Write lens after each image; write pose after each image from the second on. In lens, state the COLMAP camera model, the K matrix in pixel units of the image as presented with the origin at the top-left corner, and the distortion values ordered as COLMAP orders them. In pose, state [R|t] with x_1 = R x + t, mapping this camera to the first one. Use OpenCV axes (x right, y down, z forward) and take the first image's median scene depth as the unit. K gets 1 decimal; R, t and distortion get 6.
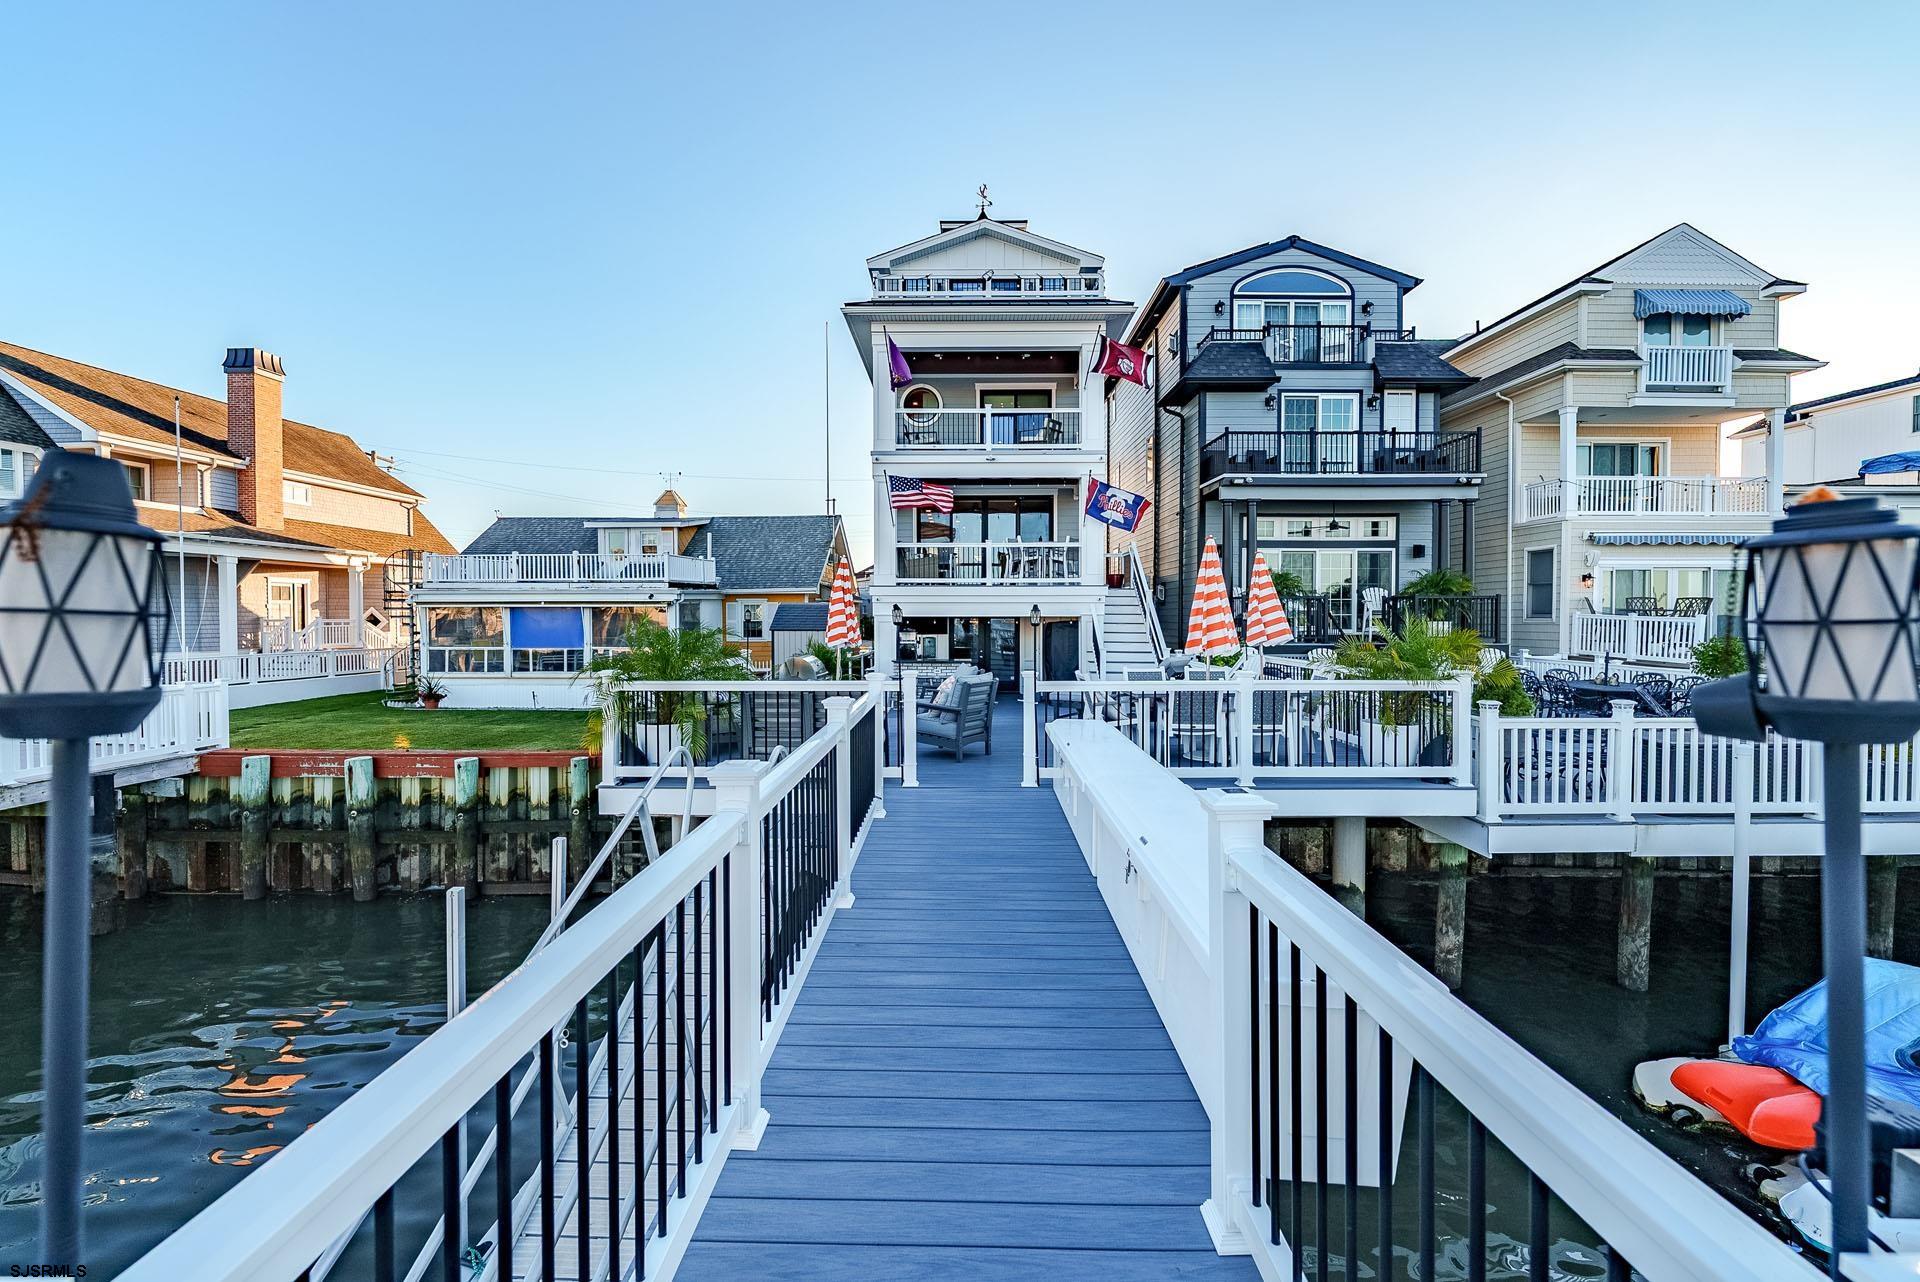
lens RADIAL K [[781.9, 0, 949.9], [0, 781.9, 636.5], [0, 0, 1]] dist [-0.001939, 0.000014]
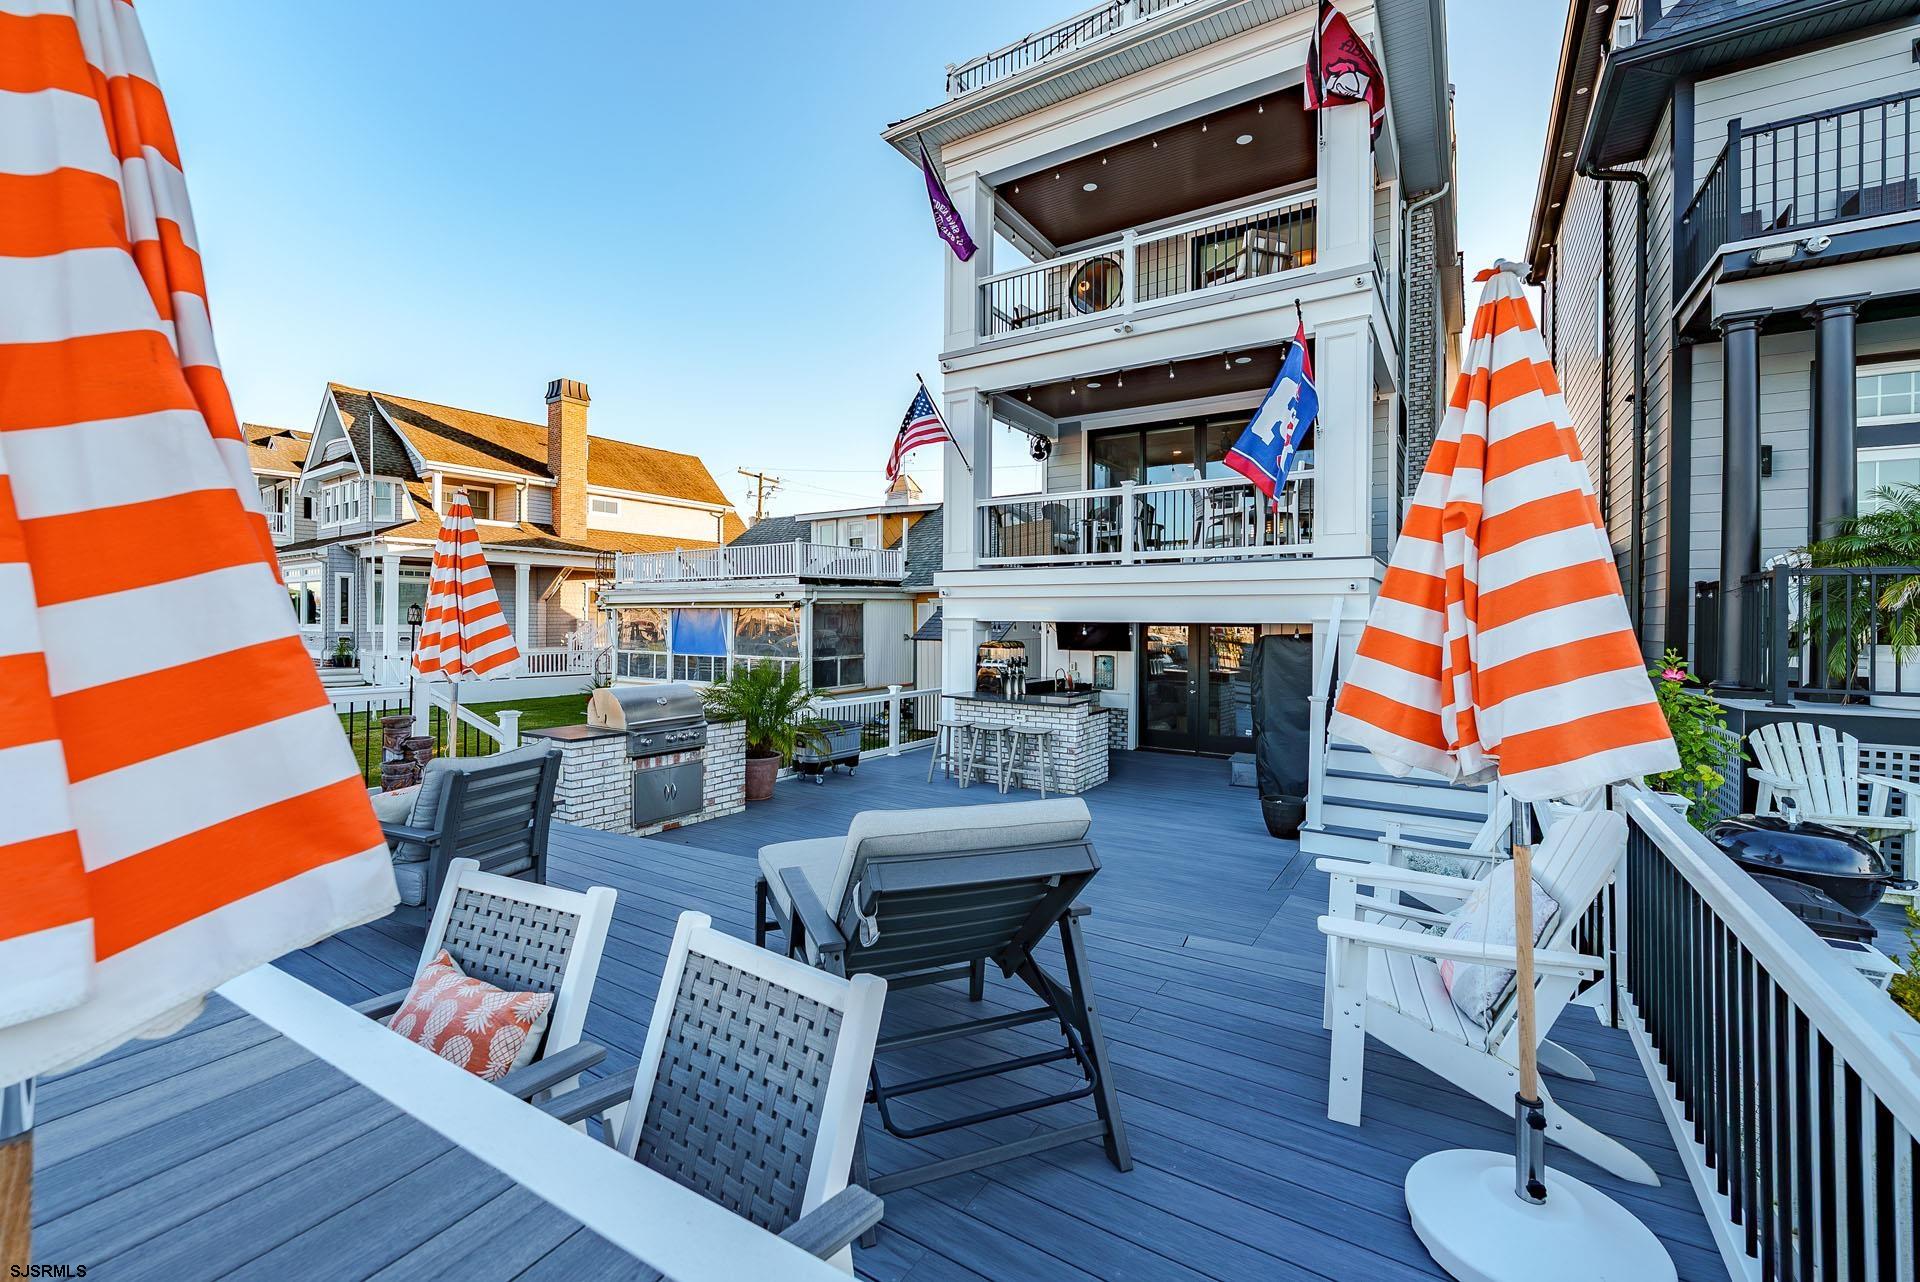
lens RADIAL K [[773.9, 0, 957.9], [0, 773.9, 637.9], [0, 0, 1]] dist [-0.011480, 0.003208]
pose [[0.845876, 0.018198, -0.533068, 0.217858], [-0.022062, 0.999756, -0.000877, -0.011060], [0.532923, 0.012503, 0.846072, 0.449745]]
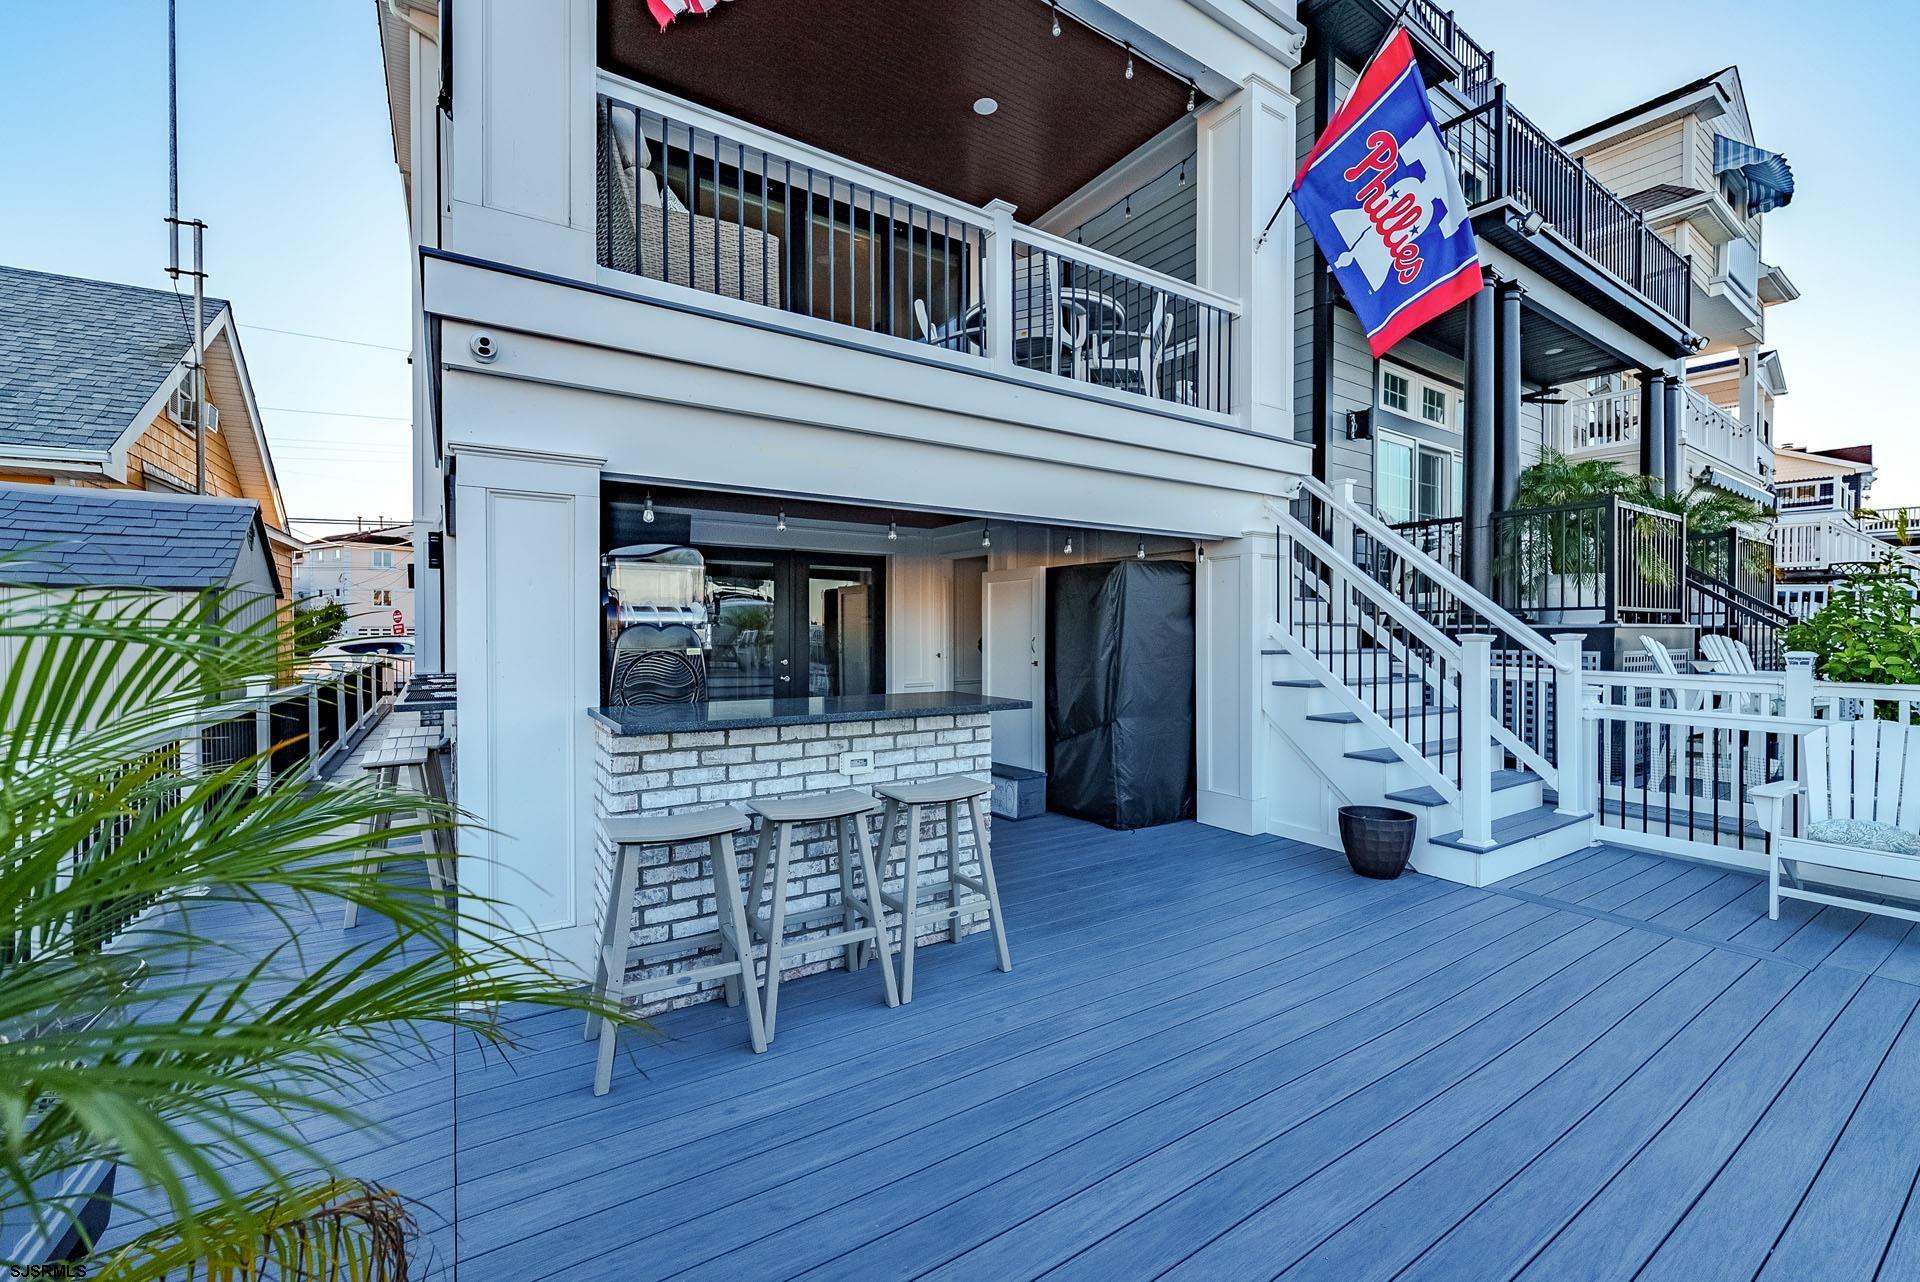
lens RADIAL K [[781.9, 0, 949.9], [0, 781.9, 636.5], [0, 0, 1]] dist [-0.001939, 0.000014]
pose [[0.831929, -0.005162, 0.554859, -0.092327], [0.008962, 0.999951, -0.004134, 0.011107], [-0.554810, 0.008412, 0.831934, 0.742039]]
